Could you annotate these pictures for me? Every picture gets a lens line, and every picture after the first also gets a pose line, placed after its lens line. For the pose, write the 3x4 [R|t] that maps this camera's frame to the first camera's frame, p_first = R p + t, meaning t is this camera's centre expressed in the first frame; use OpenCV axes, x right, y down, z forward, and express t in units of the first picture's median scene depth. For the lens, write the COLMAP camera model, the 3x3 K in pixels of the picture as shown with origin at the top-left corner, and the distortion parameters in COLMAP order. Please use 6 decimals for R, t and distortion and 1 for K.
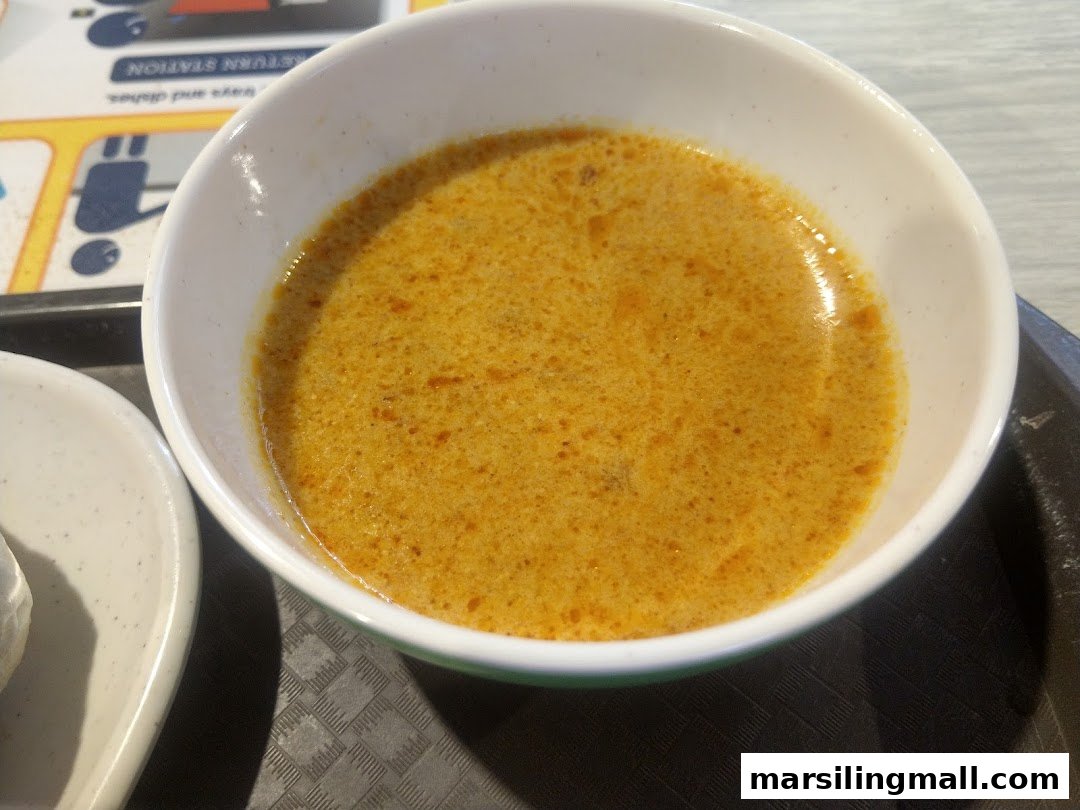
lens RADIAL K [[826.6, 0, 540.0], [0, 826.6, 405.0], [0, 0, 1]] dist [0.053465, -0.096154]
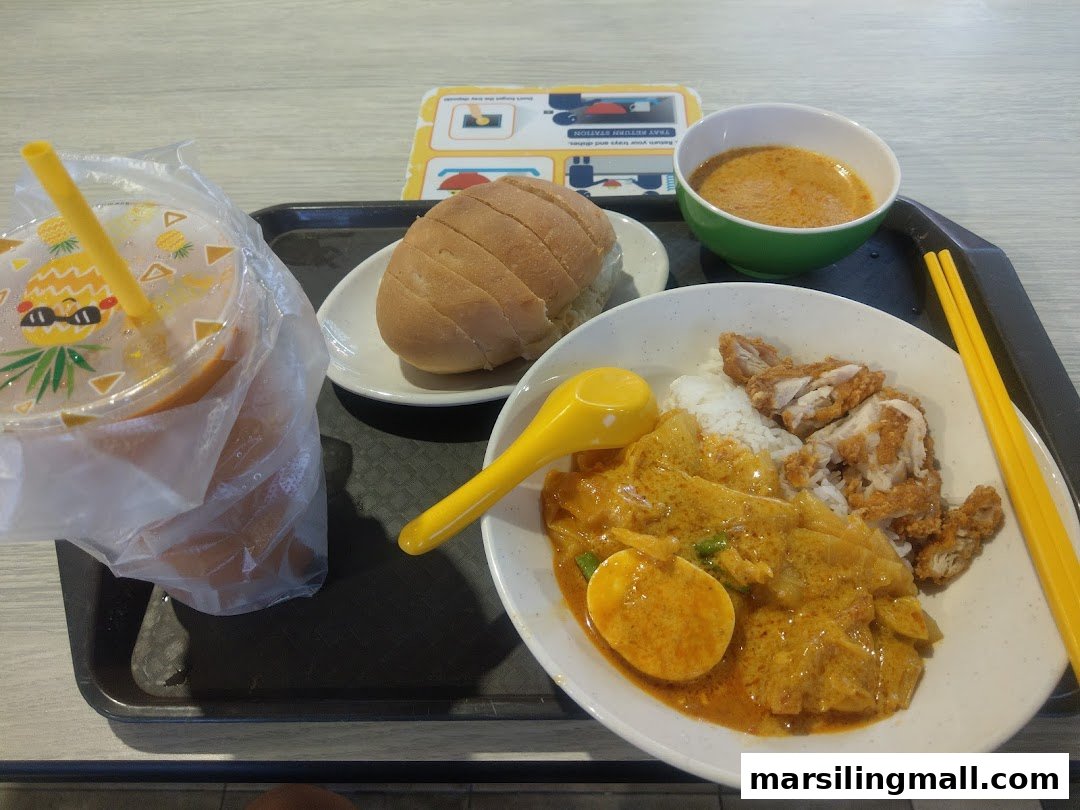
lens RADIAL K [[826.6, 0, 540.0], [0, 826.6, 405.0], [0, 0, 1]] dist [0.053465, -0.096154]
pose [[0.996171, 0.053010, -0.069518, -0.414613], [-0.062622, 0.987547, -0.144325, 0.836770], [0.061002, 0.148126, 0.987085, -1.470452]]
